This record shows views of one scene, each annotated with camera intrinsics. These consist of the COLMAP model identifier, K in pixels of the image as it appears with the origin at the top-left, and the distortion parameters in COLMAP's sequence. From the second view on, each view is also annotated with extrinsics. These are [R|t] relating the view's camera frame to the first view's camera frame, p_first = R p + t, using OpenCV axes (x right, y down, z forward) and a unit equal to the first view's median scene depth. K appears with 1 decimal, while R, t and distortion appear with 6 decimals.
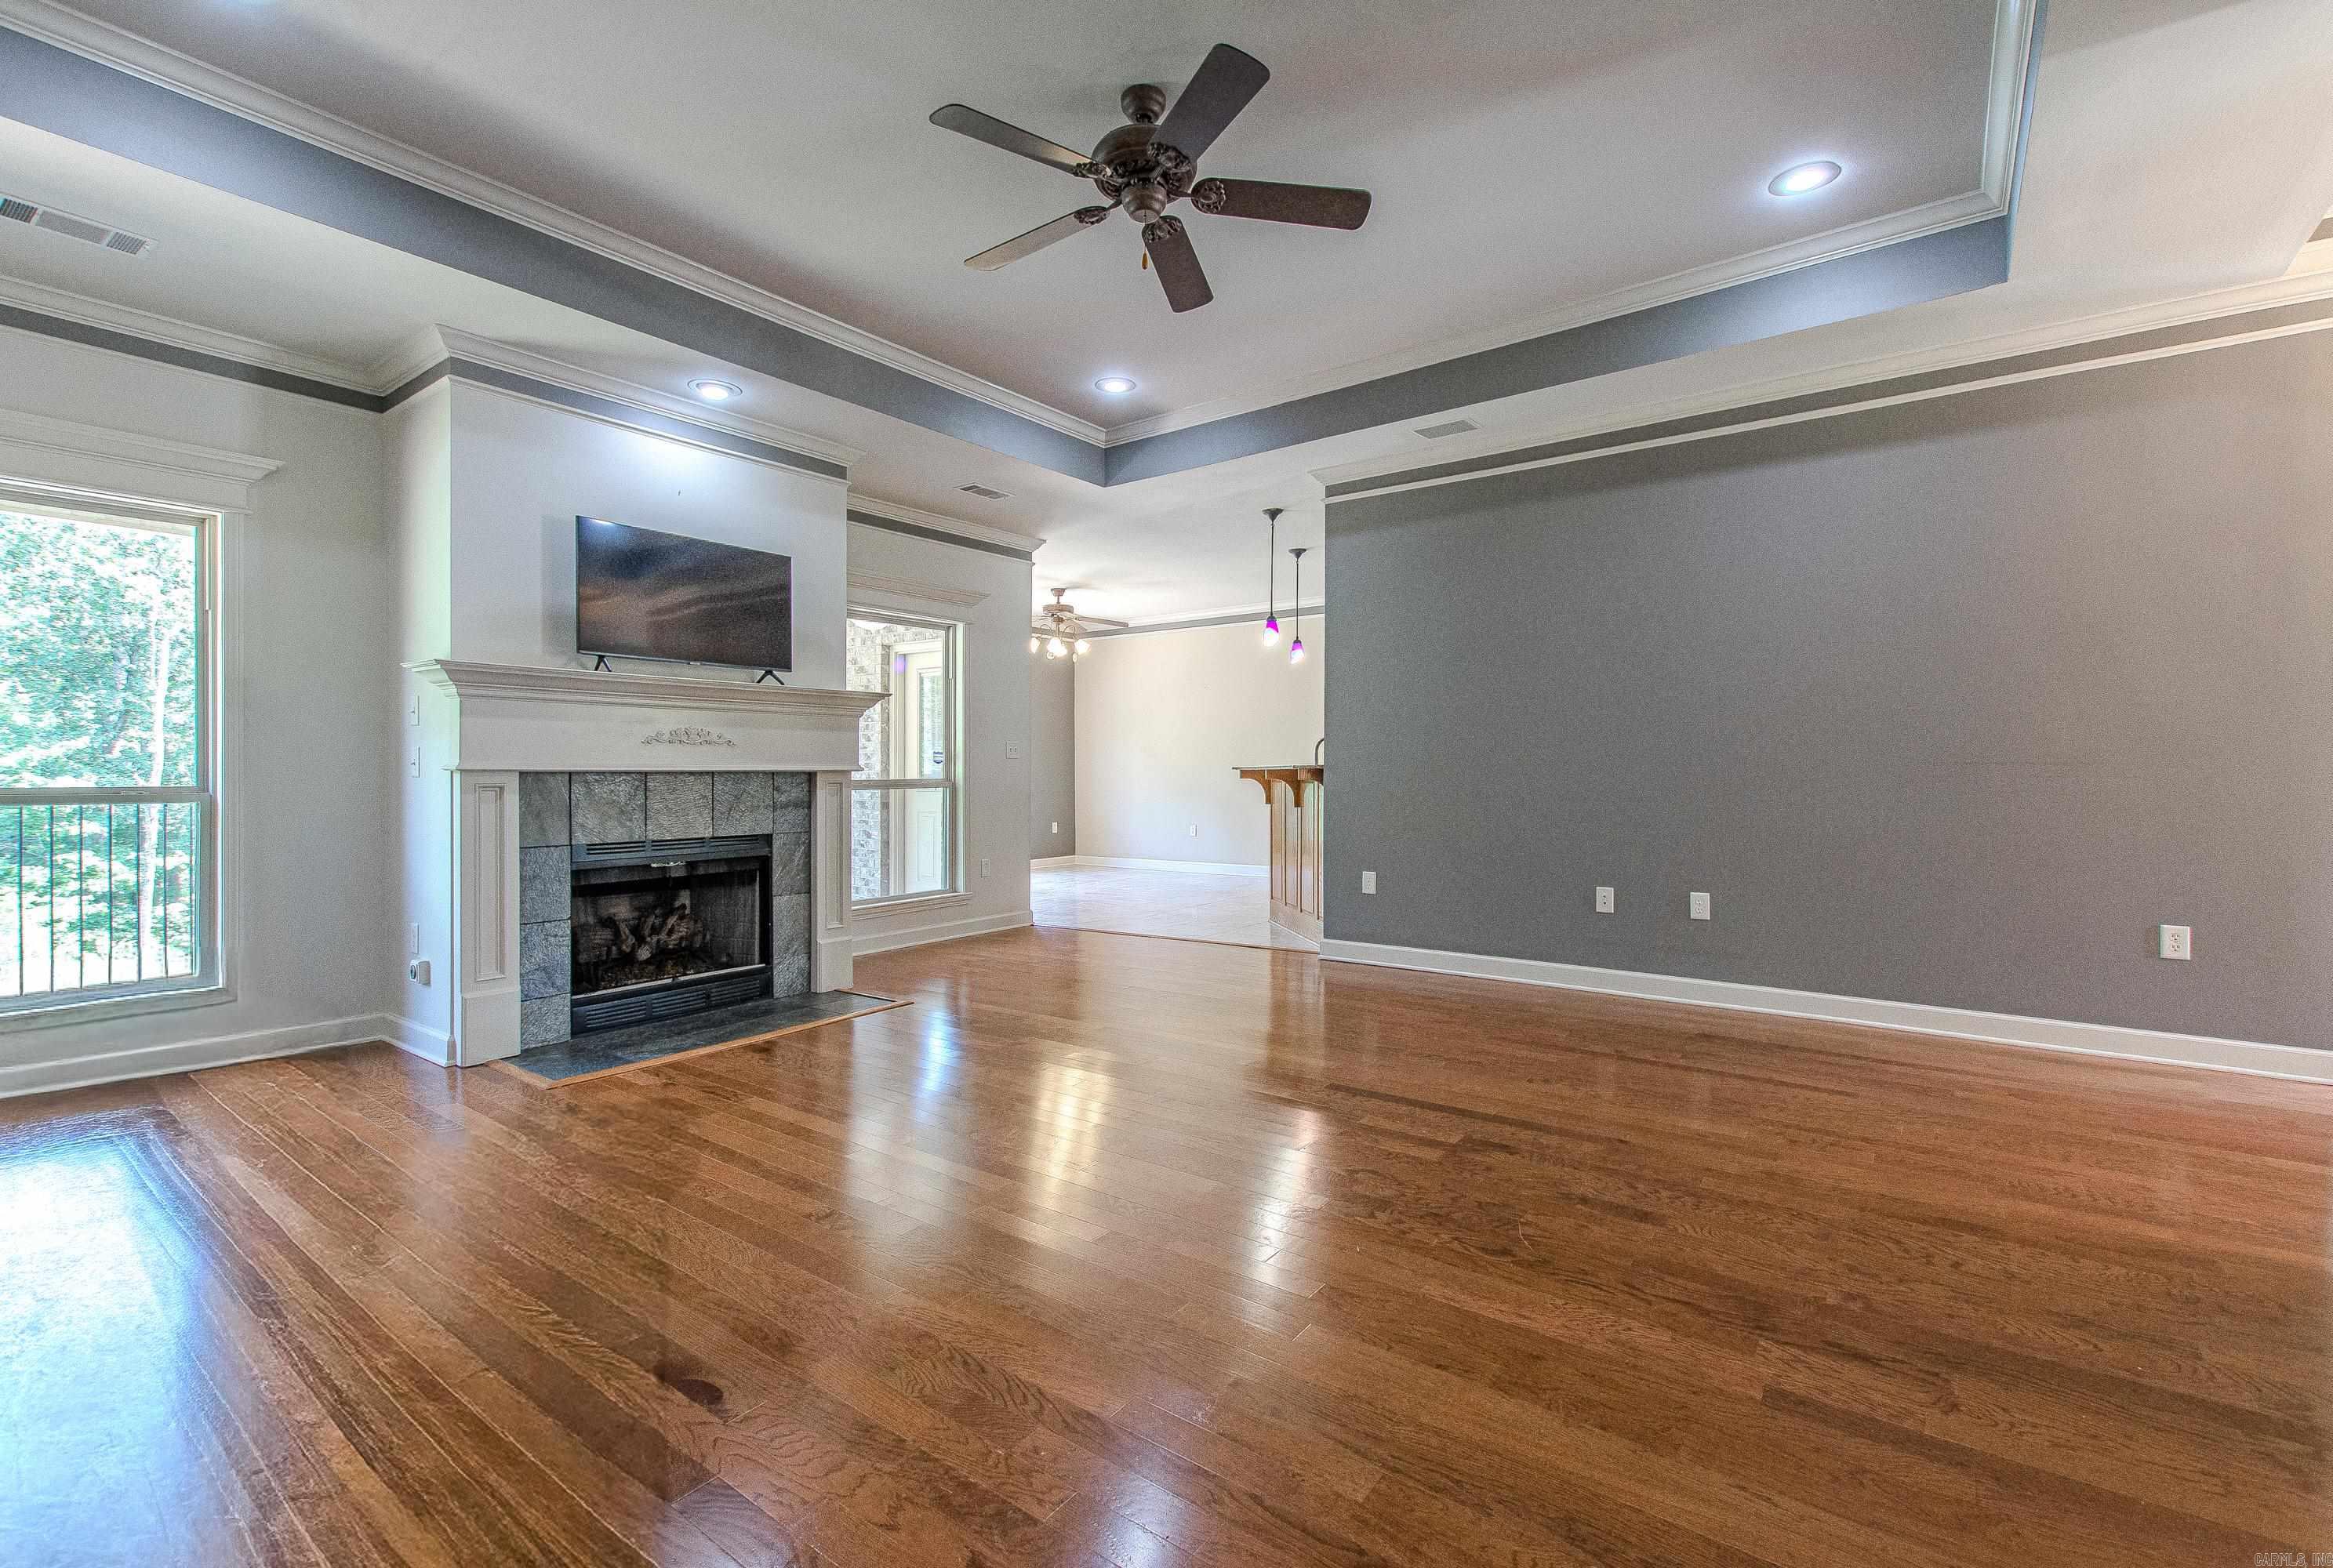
lens RADIAL K [[1027.1, 0, 1177.4], [0, 1027.1, 782.6], [0, 0, 1]] dist [-0.009342, -0.001239]
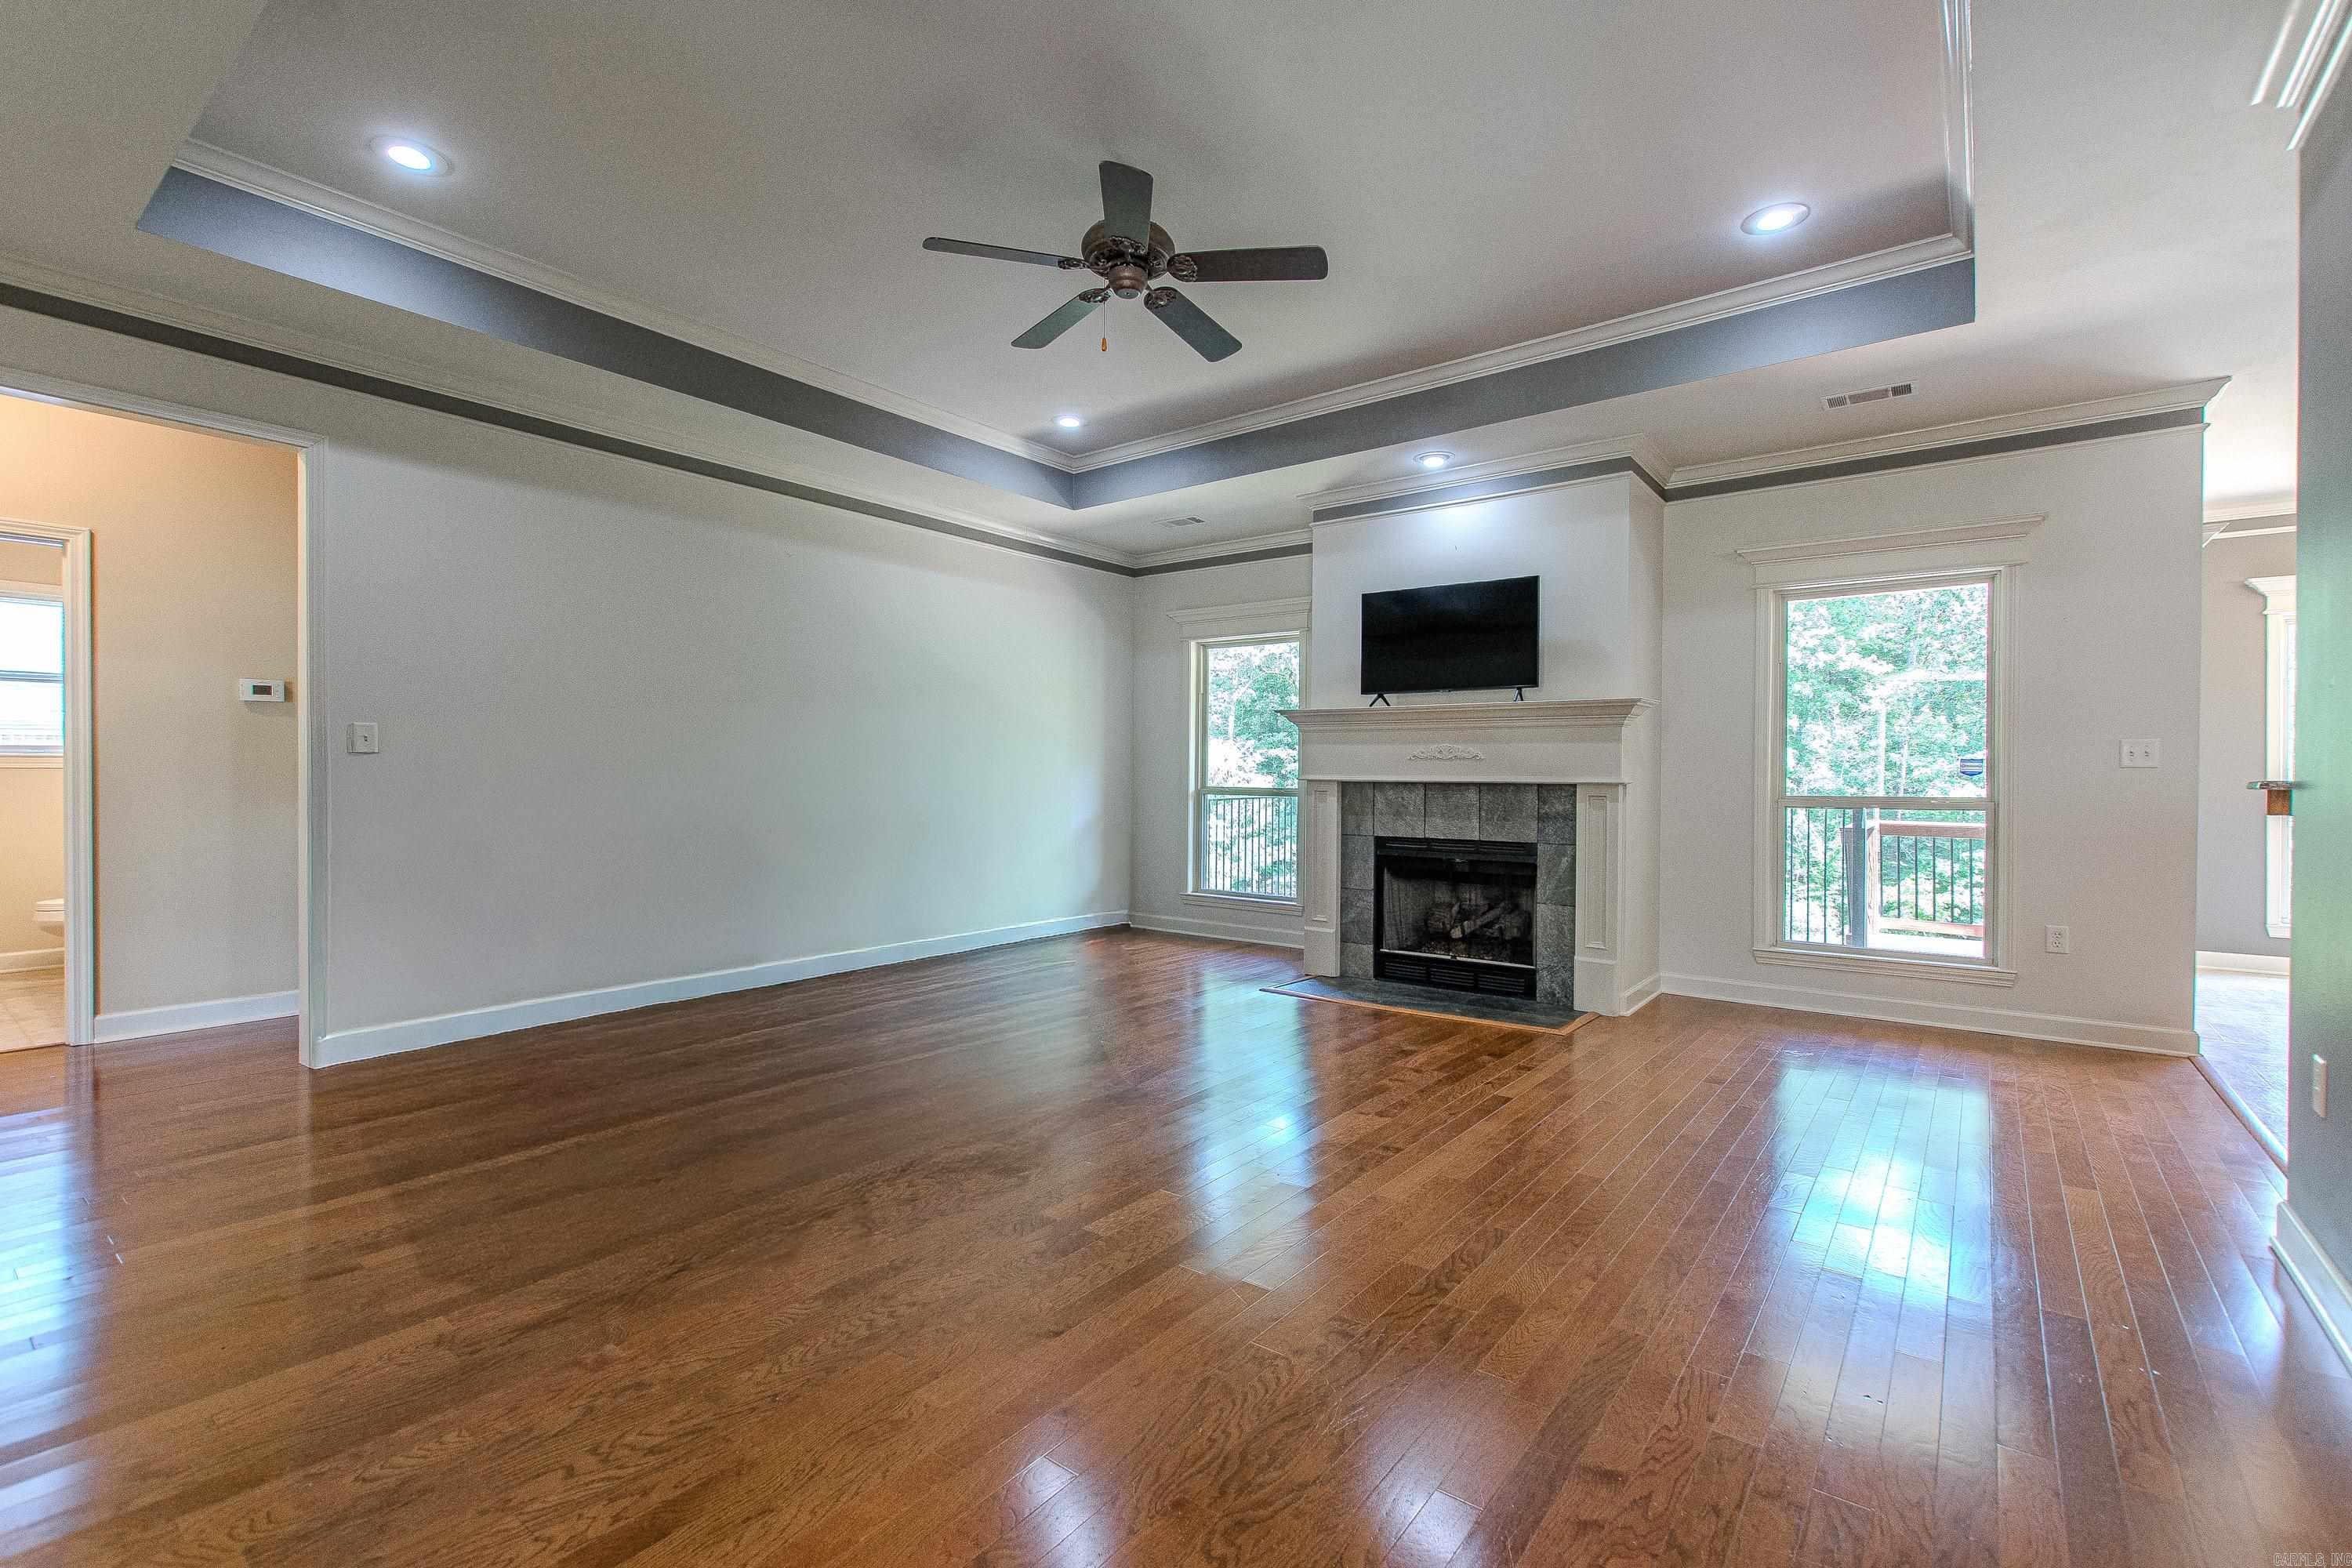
lens RADIAL K [[1060.6, 0, 1185.6], [0, 1060.6, 777.6], [0, 0, 1]] dist [-0.013909, 0.000033]
pose [[-0.023759, 0.002454, -0.999715, 0.747070], [-0.015038, 0.999883, 0.002812, -0.014966], [0.999605, 0.015100, -0.023719, 0.721816]]
